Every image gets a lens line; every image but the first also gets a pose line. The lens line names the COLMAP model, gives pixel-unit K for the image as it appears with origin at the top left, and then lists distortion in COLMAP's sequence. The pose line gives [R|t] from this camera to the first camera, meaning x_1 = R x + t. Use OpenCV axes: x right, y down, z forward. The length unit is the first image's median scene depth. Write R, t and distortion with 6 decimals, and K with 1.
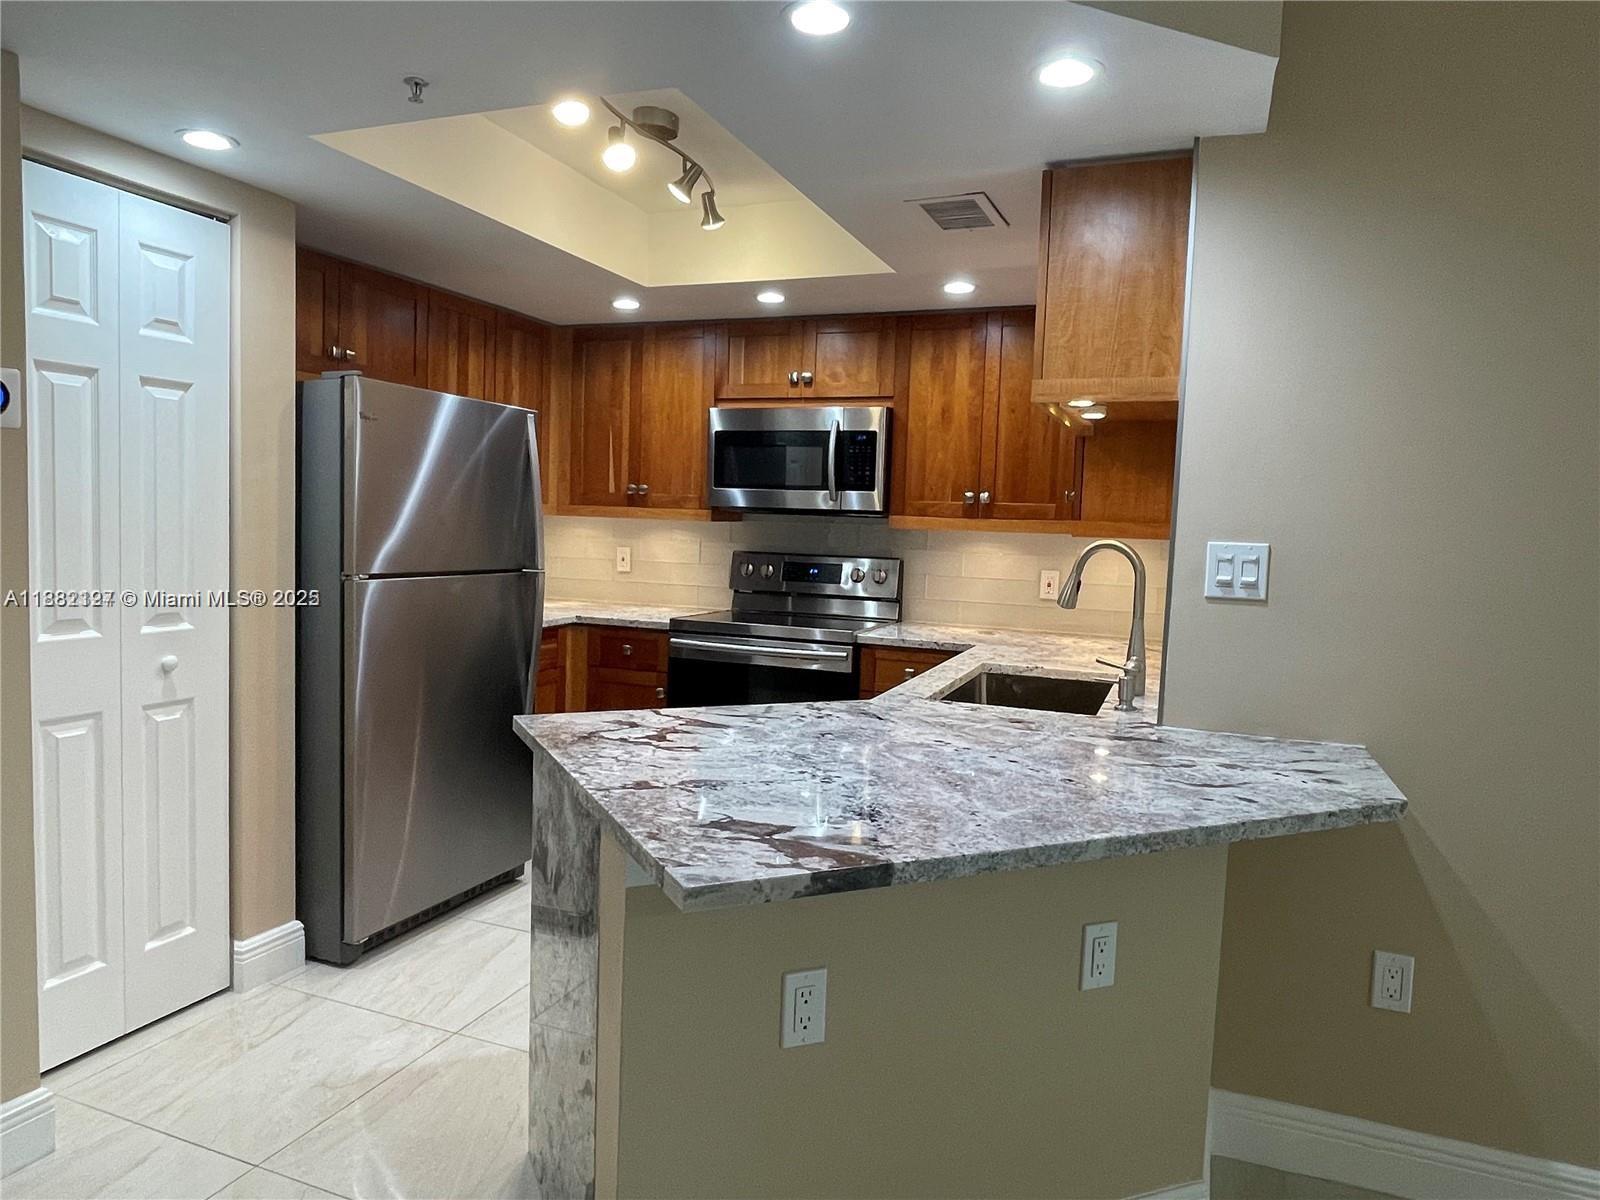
lens RADIAL K [[1042.4, 0, 788.3], [0, 1042.4, 594.2], [0, 0, 1]] dist [0.004094, -0.012771]
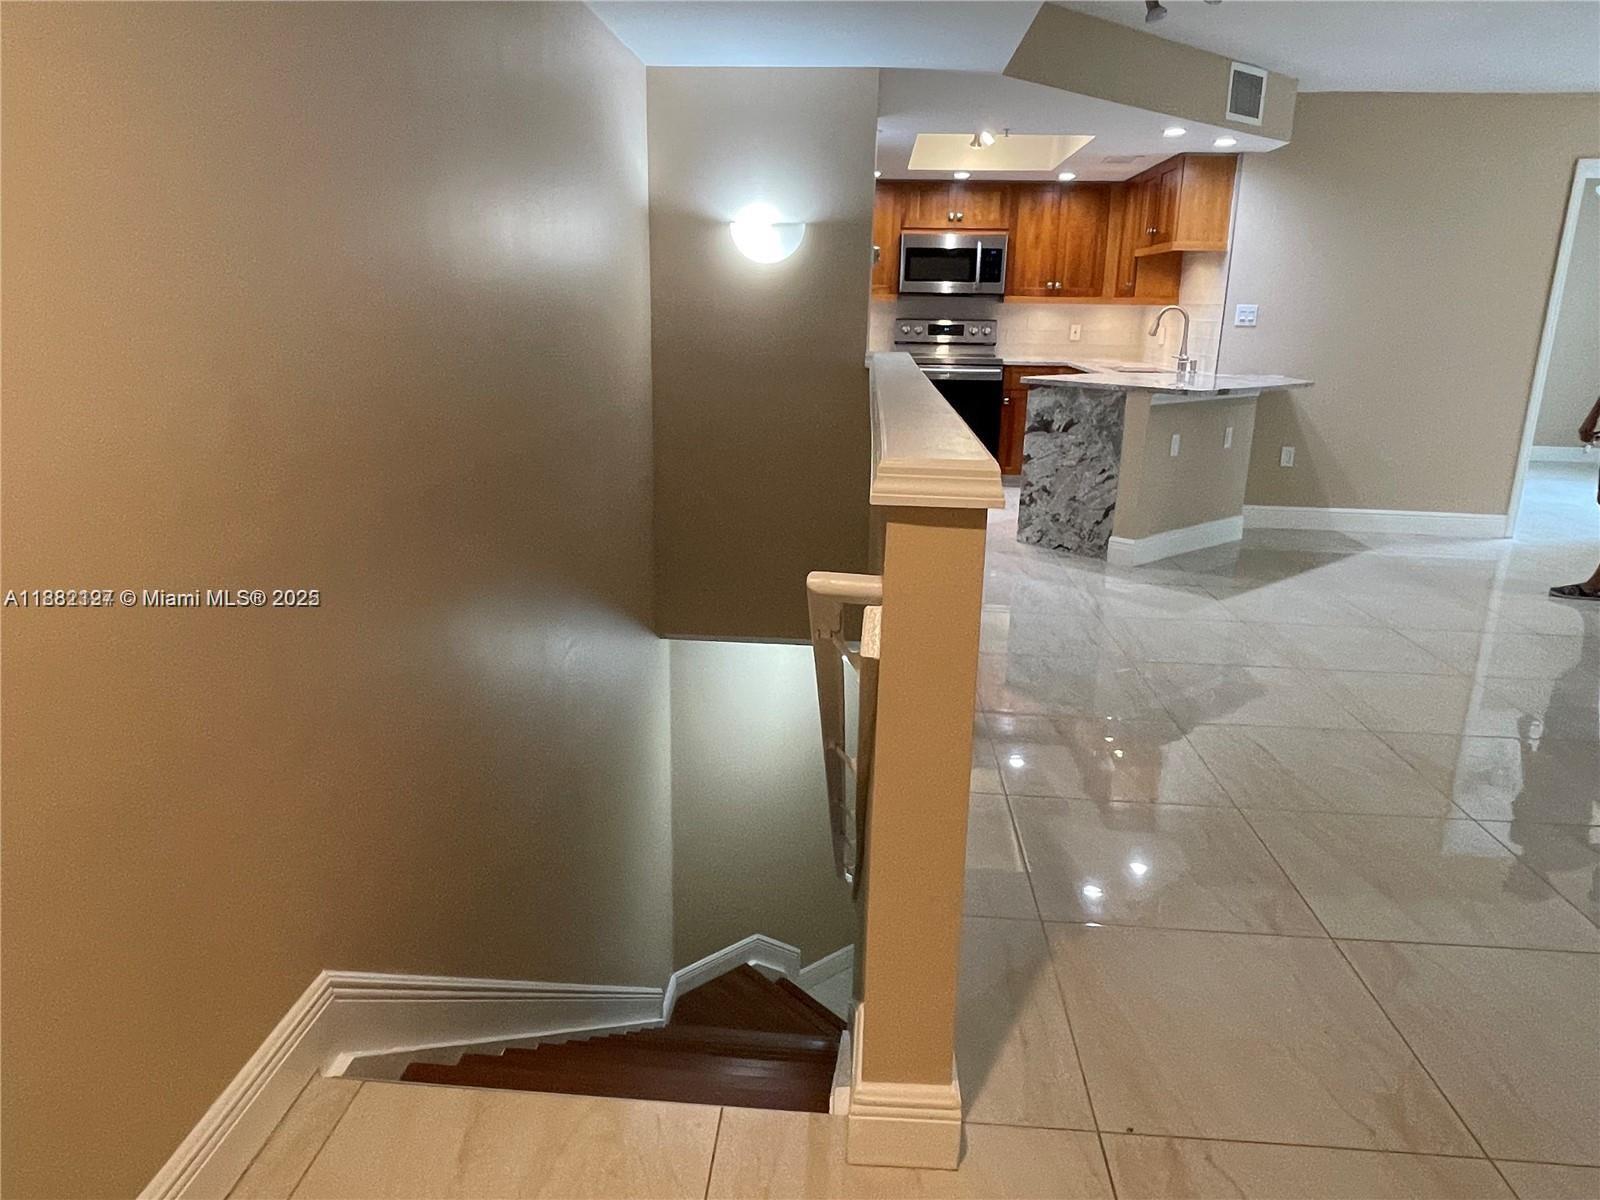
lens RADIAL K [[1042.4, 0, 799.6], [0, 1042.4, 589.0], [0, 0, 1]] dist [0.004094, -0.012771]
pose [[0.958070, -0.093206, 0.270952, -1.234225], [0.036311, 0.977485, 0.207857, 0.055397], [-0.284225, -0.189303, 0.939883, -1.140664]]
